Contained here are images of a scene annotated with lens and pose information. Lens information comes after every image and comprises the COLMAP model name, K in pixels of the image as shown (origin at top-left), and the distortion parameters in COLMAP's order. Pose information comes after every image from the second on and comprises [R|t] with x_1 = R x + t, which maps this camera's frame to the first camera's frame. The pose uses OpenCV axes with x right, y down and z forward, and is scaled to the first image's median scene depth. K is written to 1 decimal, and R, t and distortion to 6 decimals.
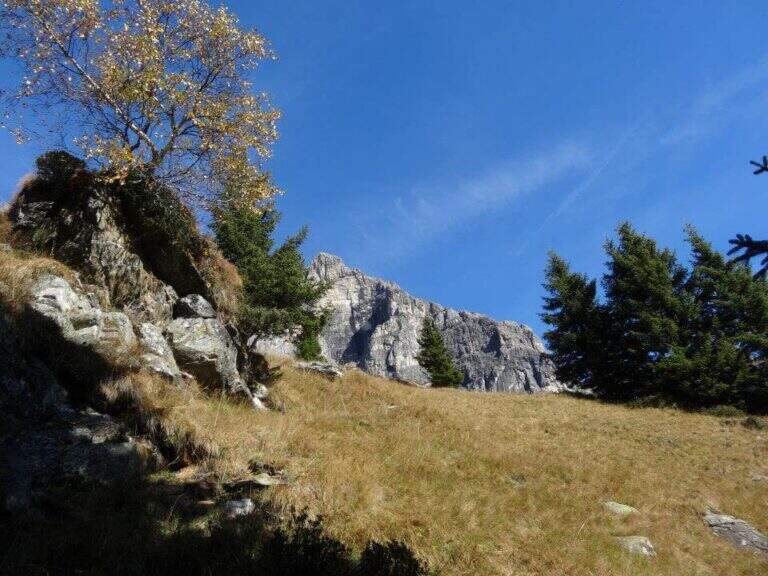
lens RADIAL K [[564.2, 0, 384.0], [0, 564.2, 288.0], [0, 0, 1]] dist [0.006393, 0.007206]
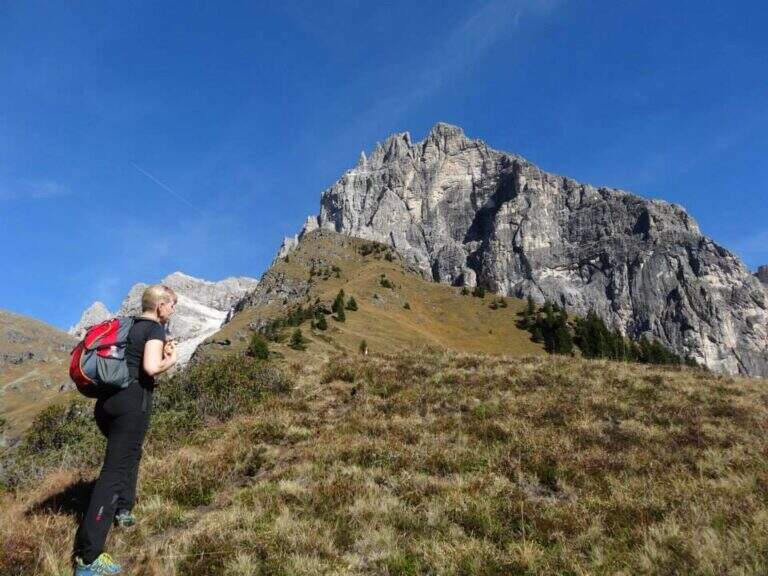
lens RADIAL K [[564.2, 0, 384.0], [0, 564.2, 288.0], [0, 0, 1]] dist [0.006393, 0.007206]
pose [[0.982443, 0.041005, -0.181999, -0.030309], [-0.001011, 0.976702, 0.214599, 0.004837], [0.186558, -0.210647, 0.959596, 0.053134]]
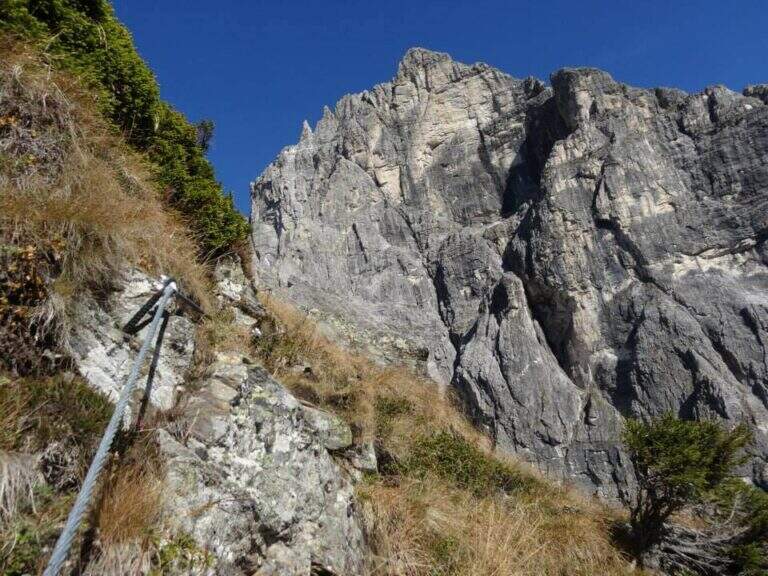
lens RADIAL K [[564.2, 0, 384.0], [0, 564.2, 288.0], [0, 0, 1]] dist [0.006393, 0.007206]
pose [[0.987284, -0.066328, -0.144467, -0.097504], [0.095214, 0.974478, 0.203291, 0.077337], [0.127296, -0.214462, 0.968402, 0.492258]]
